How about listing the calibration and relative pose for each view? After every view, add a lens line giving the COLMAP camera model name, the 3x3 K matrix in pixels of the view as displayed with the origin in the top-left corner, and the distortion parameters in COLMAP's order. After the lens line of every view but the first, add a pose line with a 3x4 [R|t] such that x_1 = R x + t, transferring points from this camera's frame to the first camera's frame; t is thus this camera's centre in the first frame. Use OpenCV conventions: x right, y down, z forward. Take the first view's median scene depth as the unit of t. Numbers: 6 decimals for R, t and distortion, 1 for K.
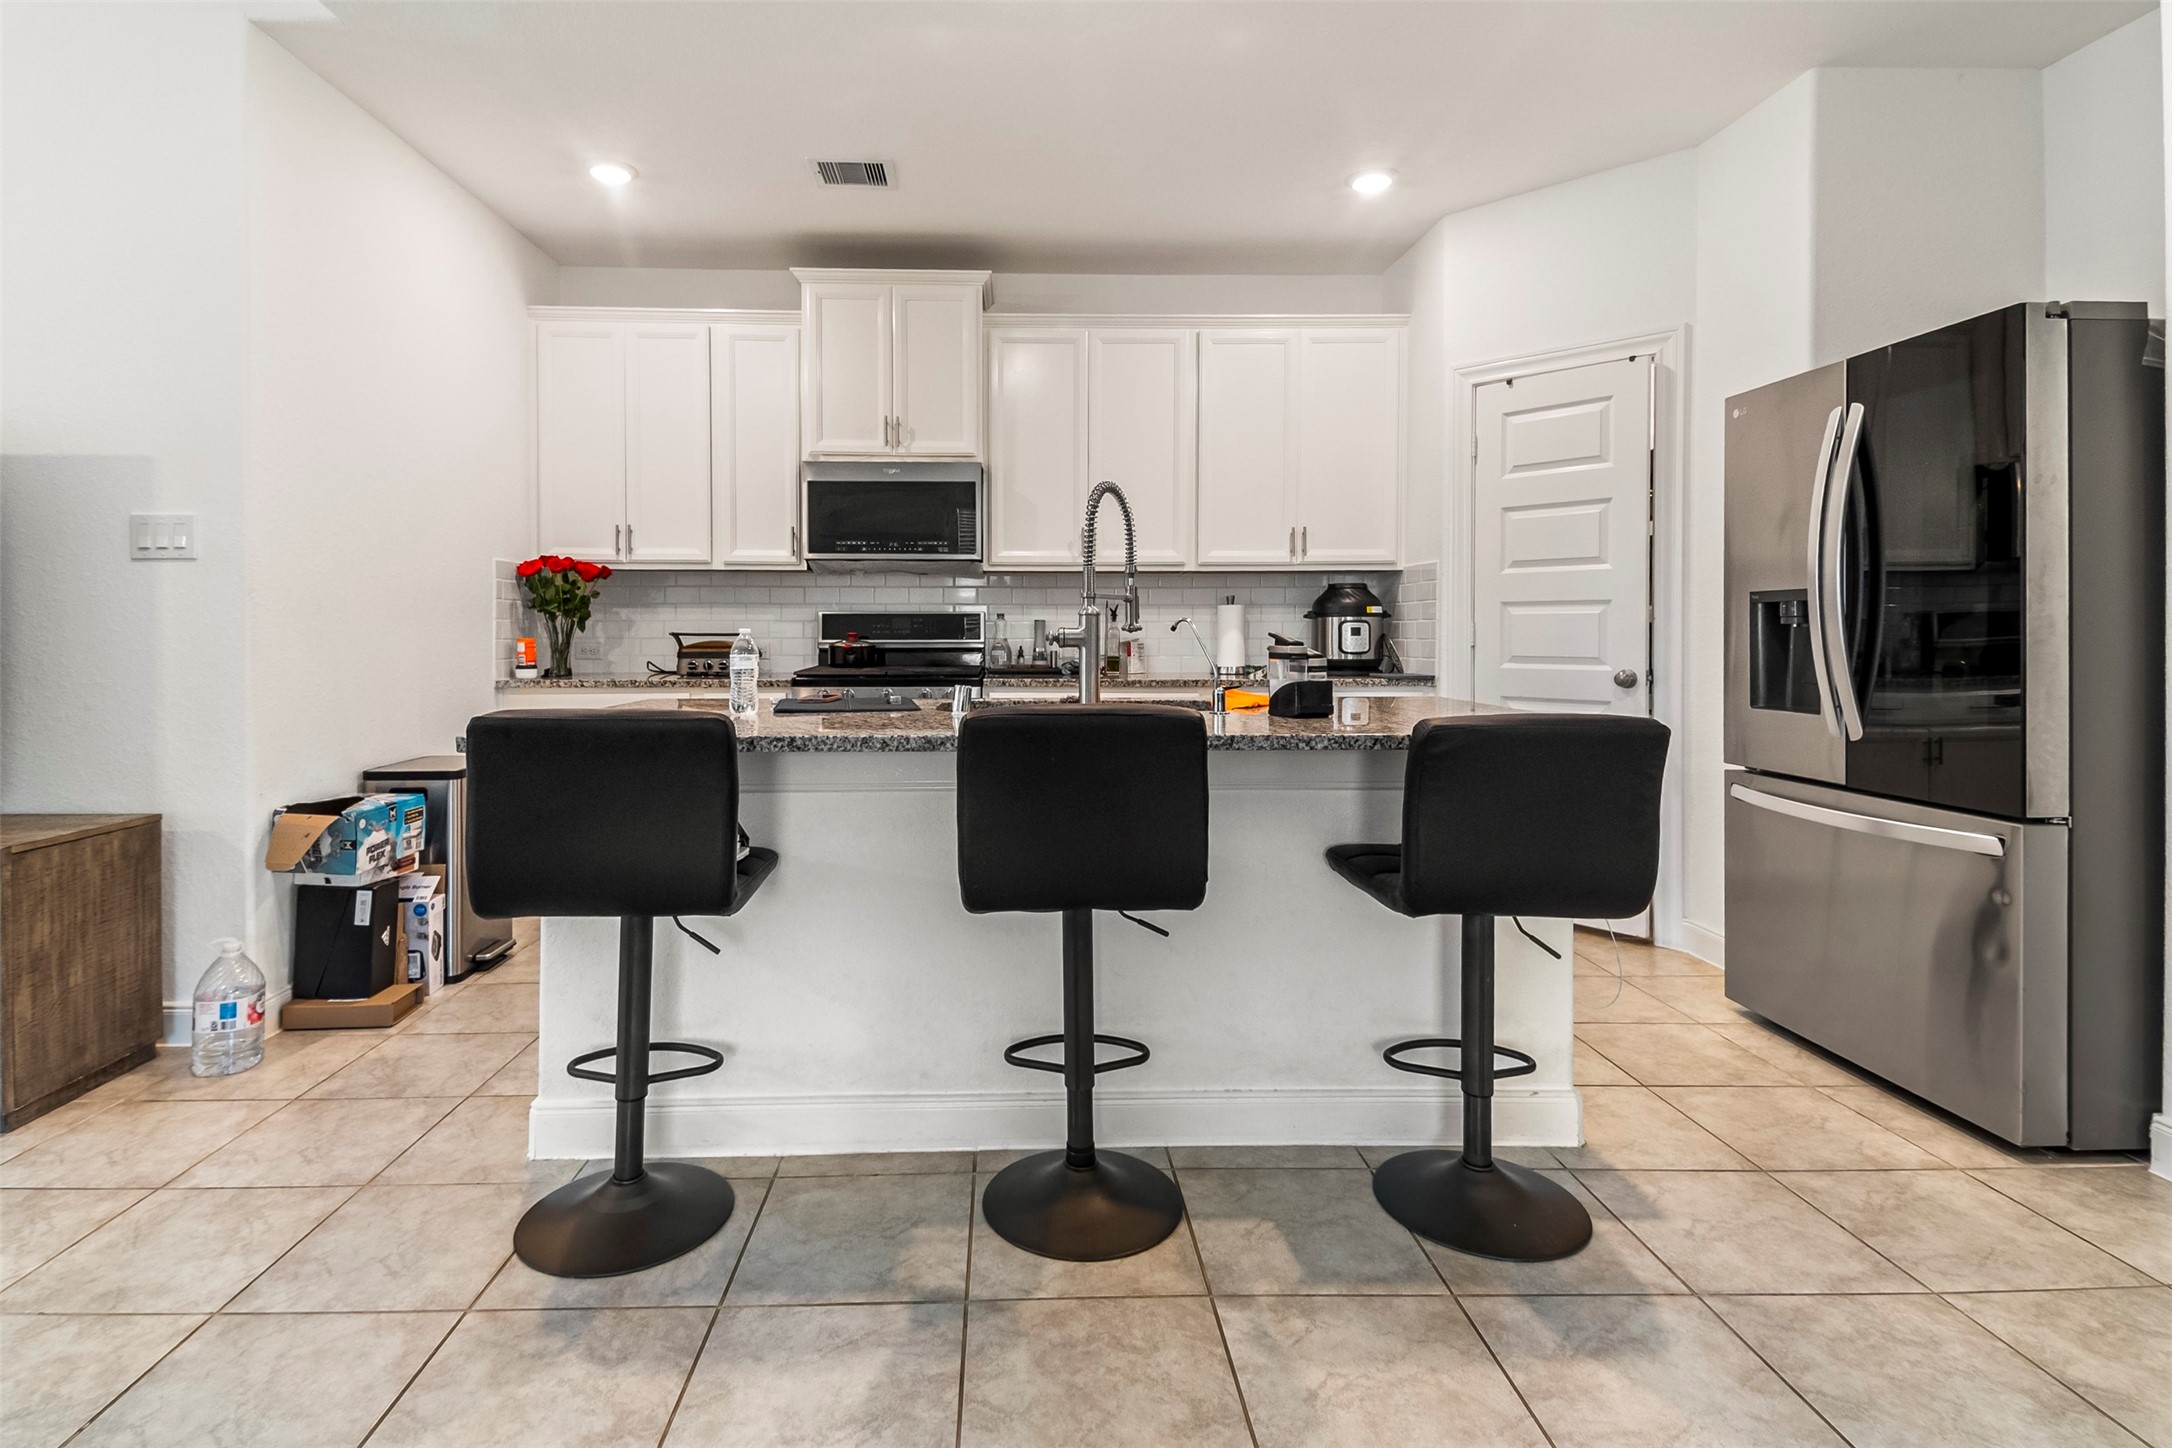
lens RADIAL K [[1062.9, 0, 1075.1], [0, 1062.9, 710.6], [0, 0, 1]] dist [0.056241, -0.039889]
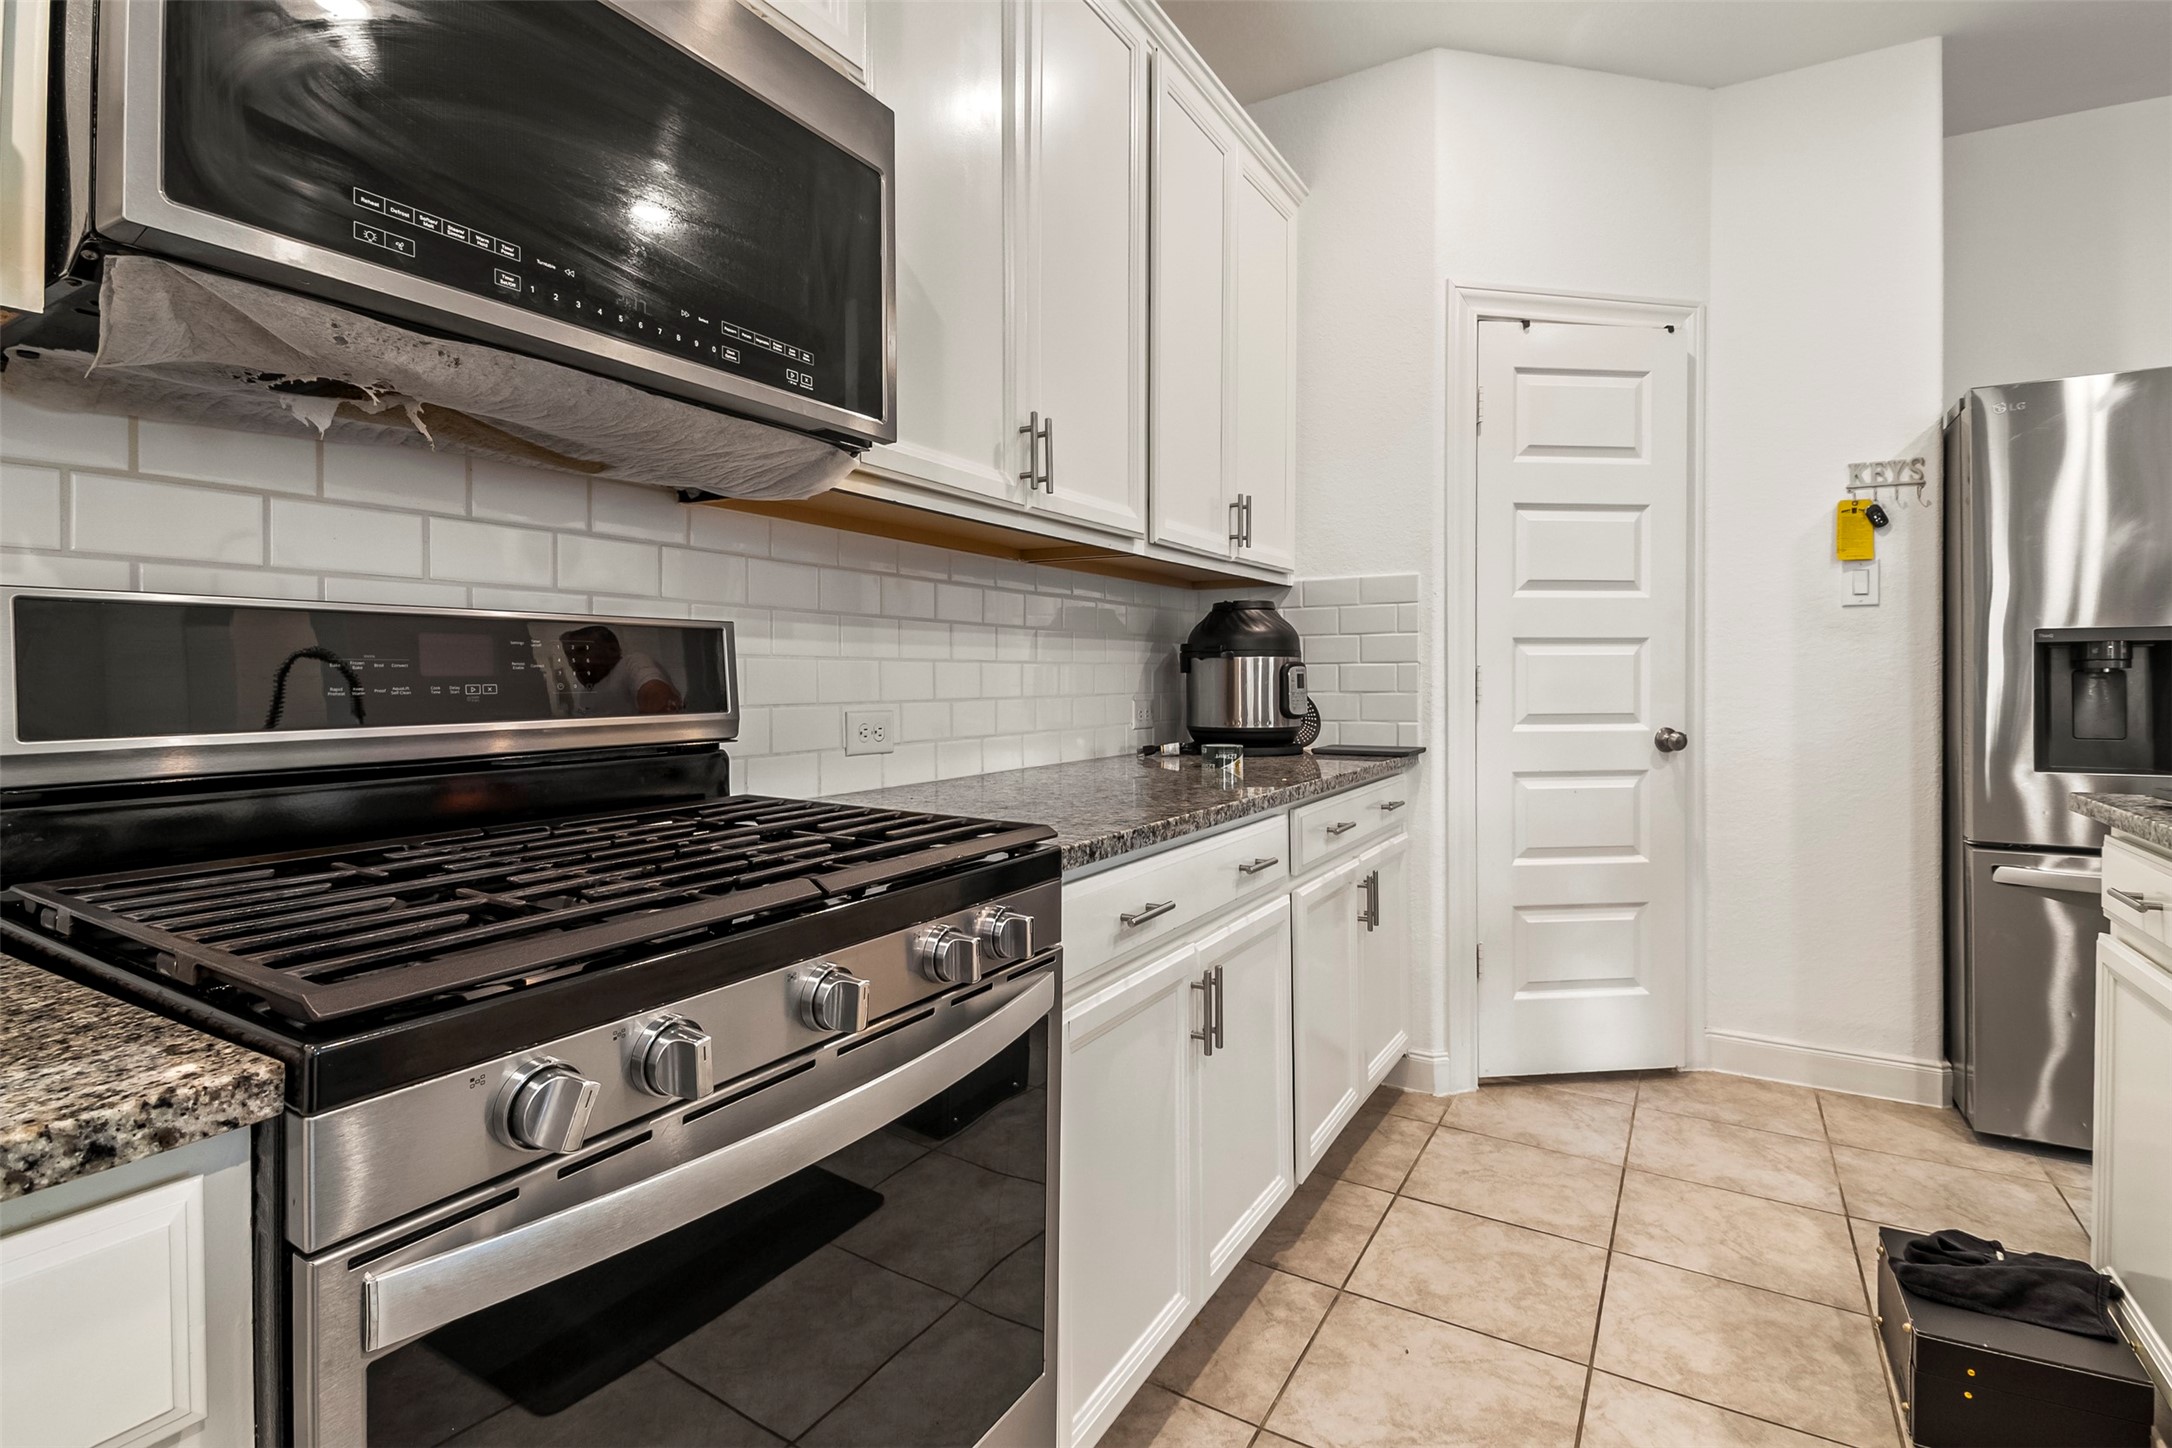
lens RADIAL K [[1062.9, 0, 1075.1], [0, 1062.9, 710.6], [0, 0, 1]] dist [0.056241, -0.039889]
pose [[0.537329, -0.027484, 0.842925, -0.309959], [0.070421, 0.997441, -0.012369, -0.059559], [-0.840427, 0.066006, 0.537890, 0.787403]]
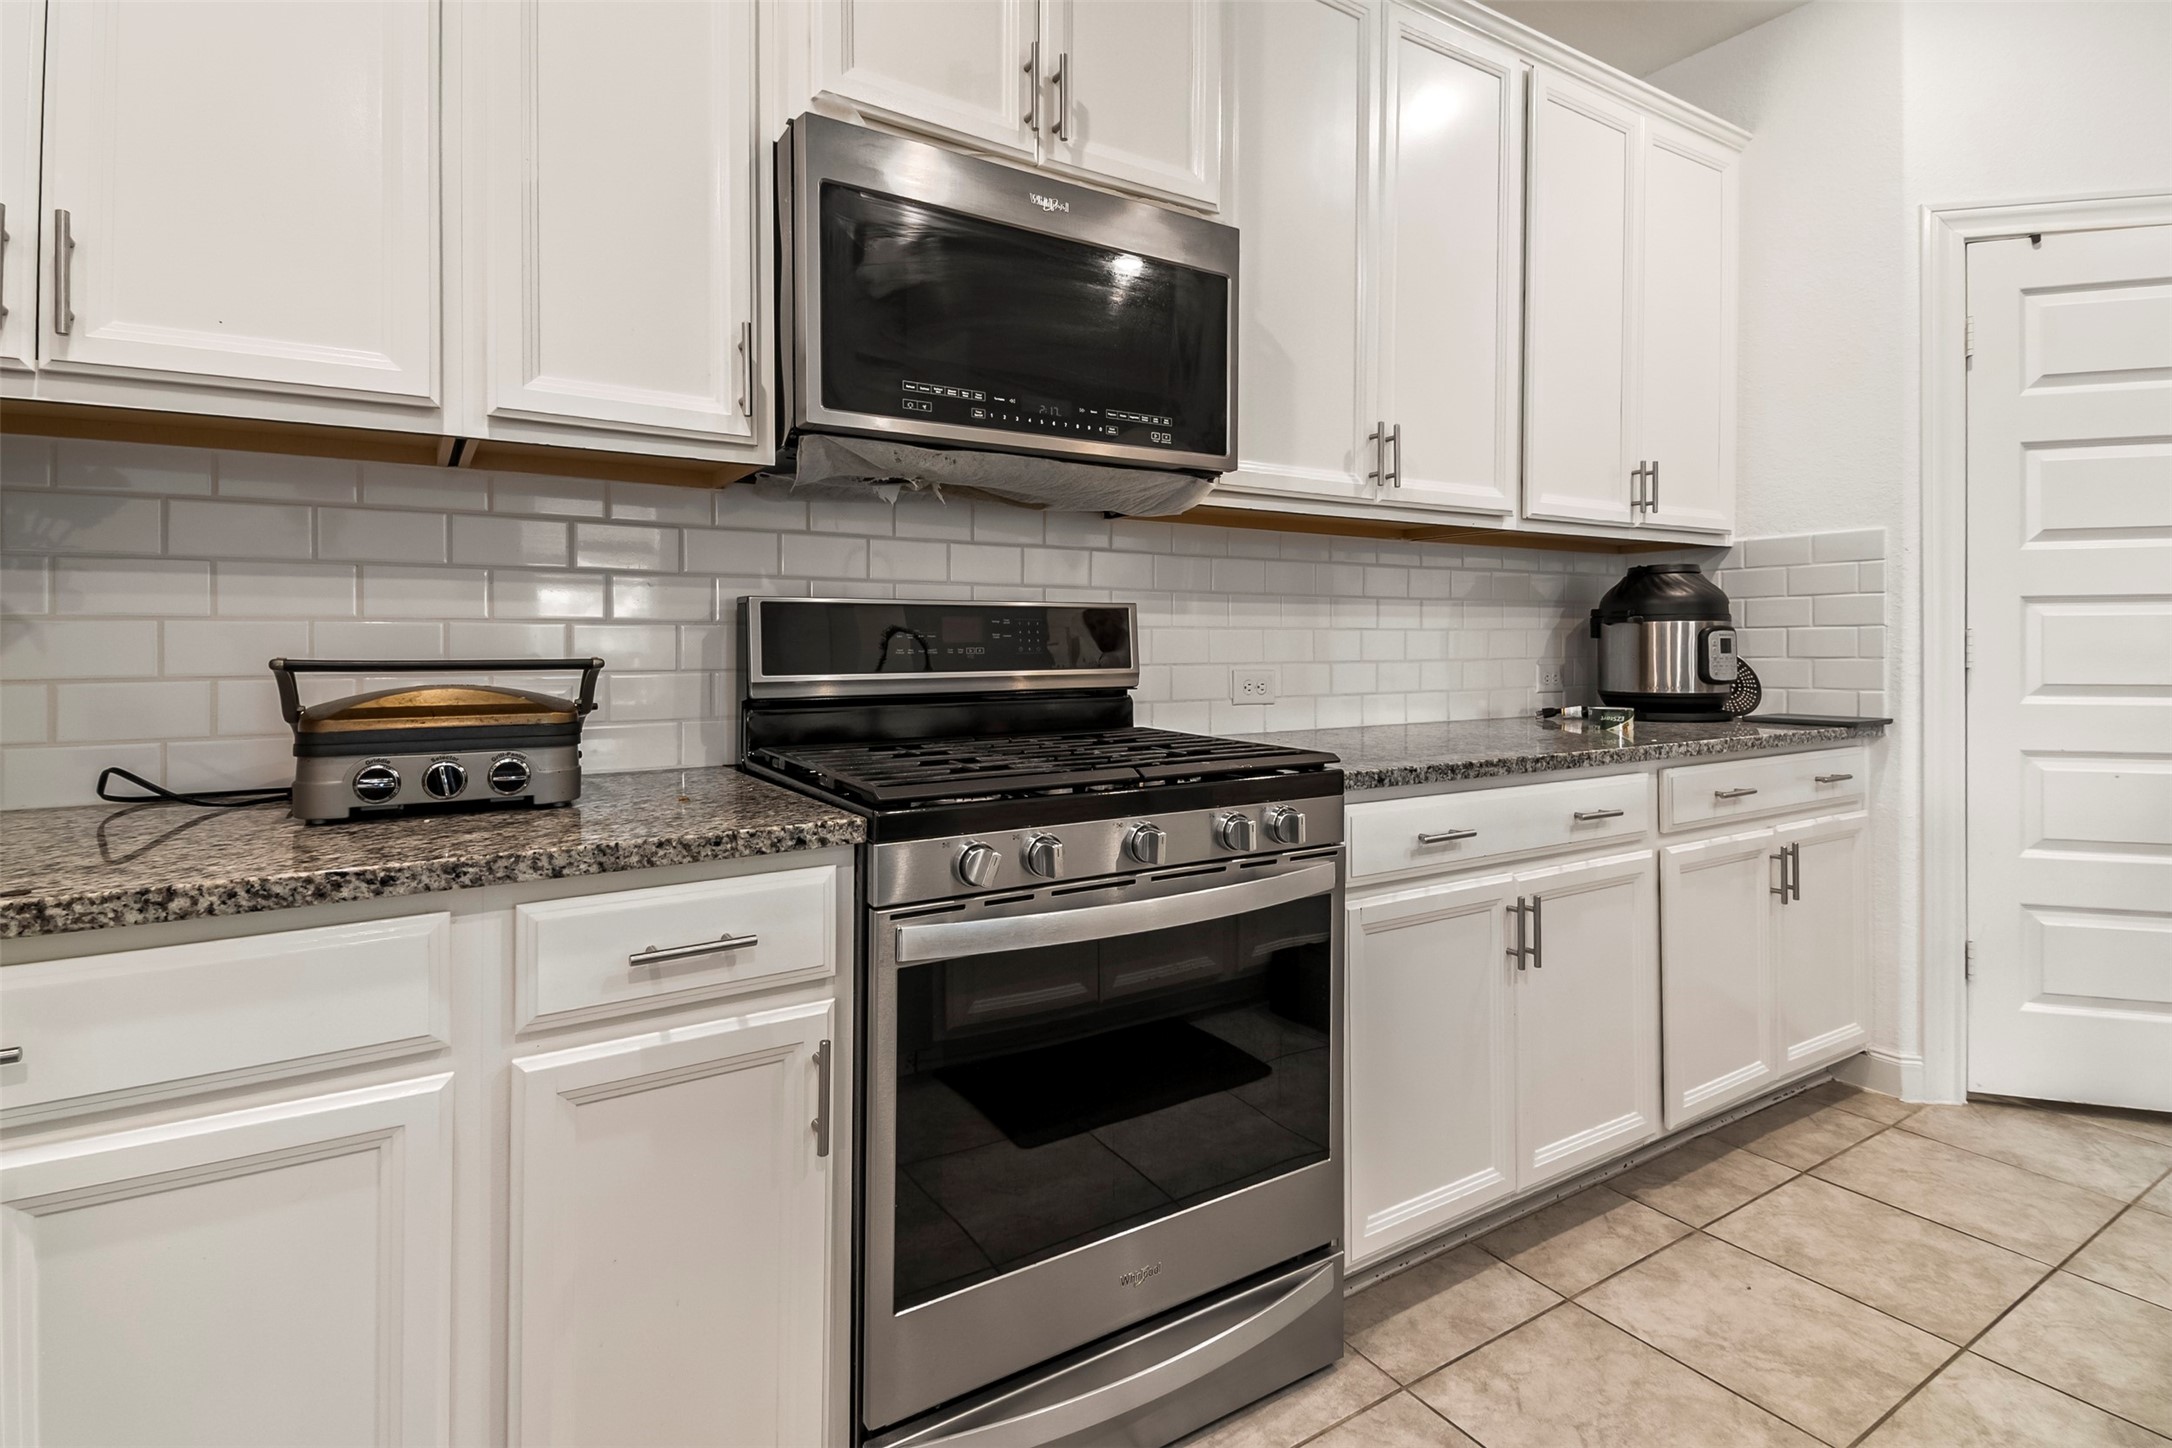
lens RADIAL K [[1062.9, 0, 1075.1], [0, 1062.9, 710.6], [0, 0, 1]] dist [0.056241, -0.039889]
pose [[0.856285, -0.033769, 0.515399, -0.346914], [0.044521, 0.998972, -0.008513, -0.049757], [-0.514582, 0.030236, 0.856908, 0.677023]]
